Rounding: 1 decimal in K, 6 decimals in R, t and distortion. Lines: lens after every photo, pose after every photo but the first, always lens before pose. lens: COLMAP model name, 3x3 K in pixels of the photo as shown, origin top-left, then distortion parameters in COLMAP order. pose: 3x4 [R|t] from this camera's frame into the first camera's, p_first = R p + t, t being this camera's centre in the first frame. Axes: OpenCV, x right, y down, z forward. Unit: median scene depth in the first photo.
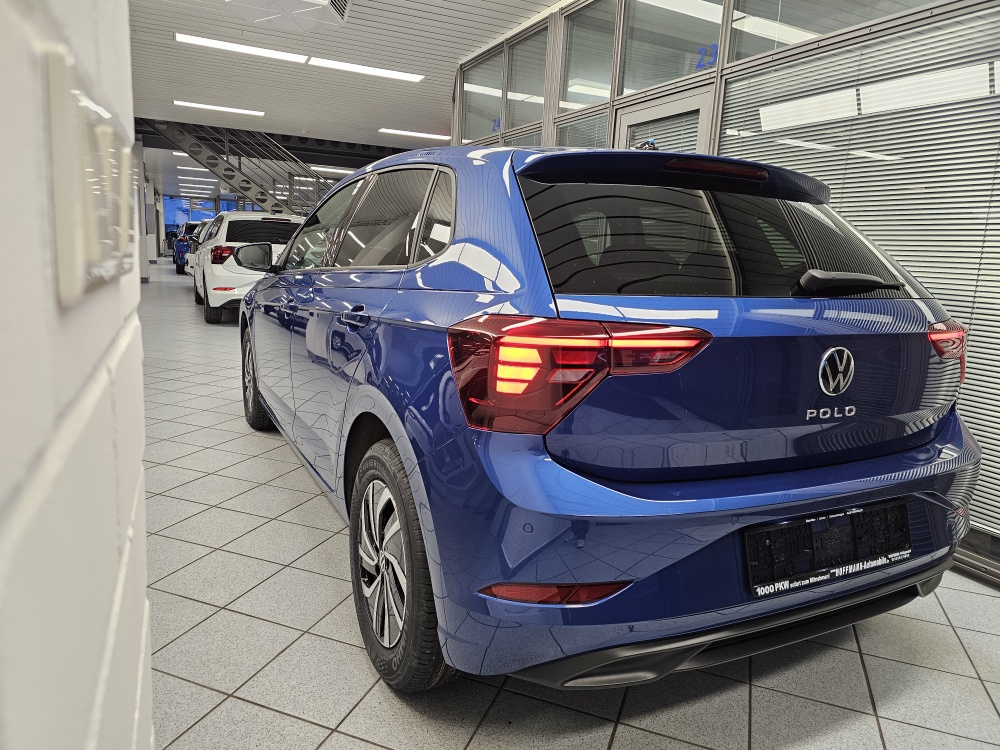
lens RADIAL K [[681.4, 0, 499.0], [0, 681.4, 369.5], [0, 0, 1]] dist [0.051854, -0.058329]
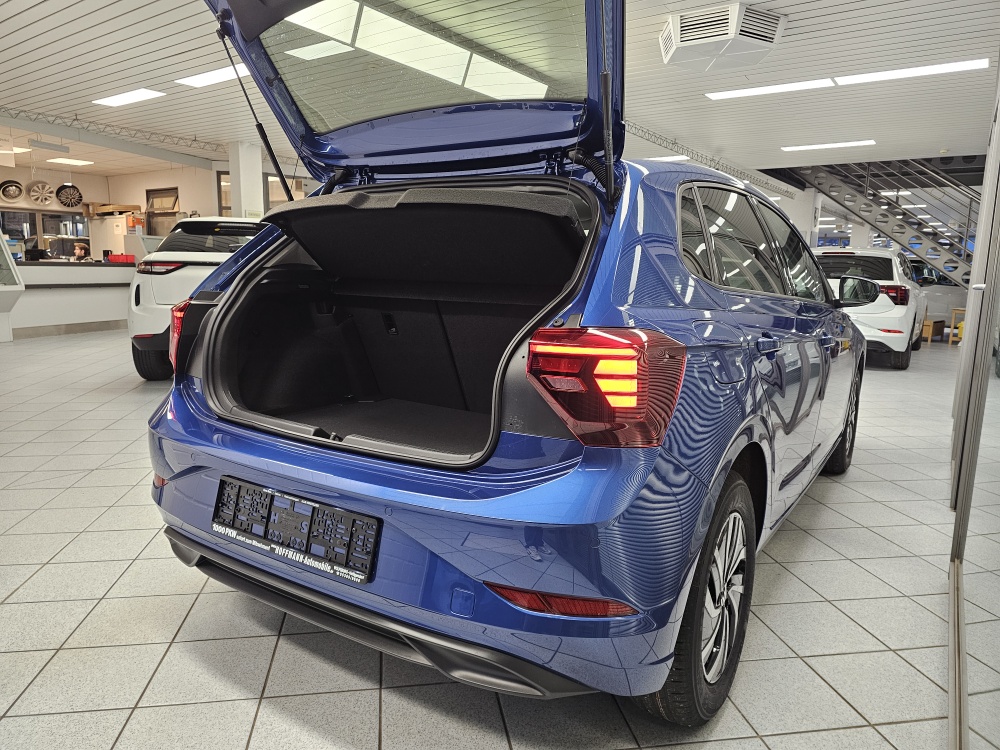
lens RADIAL K [[681.4, 0, 499.0], [0, 681.4, 369.5], [0, 0, 1]] dist [0.051854, -0.058329]
pose [[0.484810, 0.085492, -0.870431, 0.357886], [-0.145038, 0.989290, 0.016383, -0.006386], [0.862510, 0.118303, 0.492018, 0.182110]]
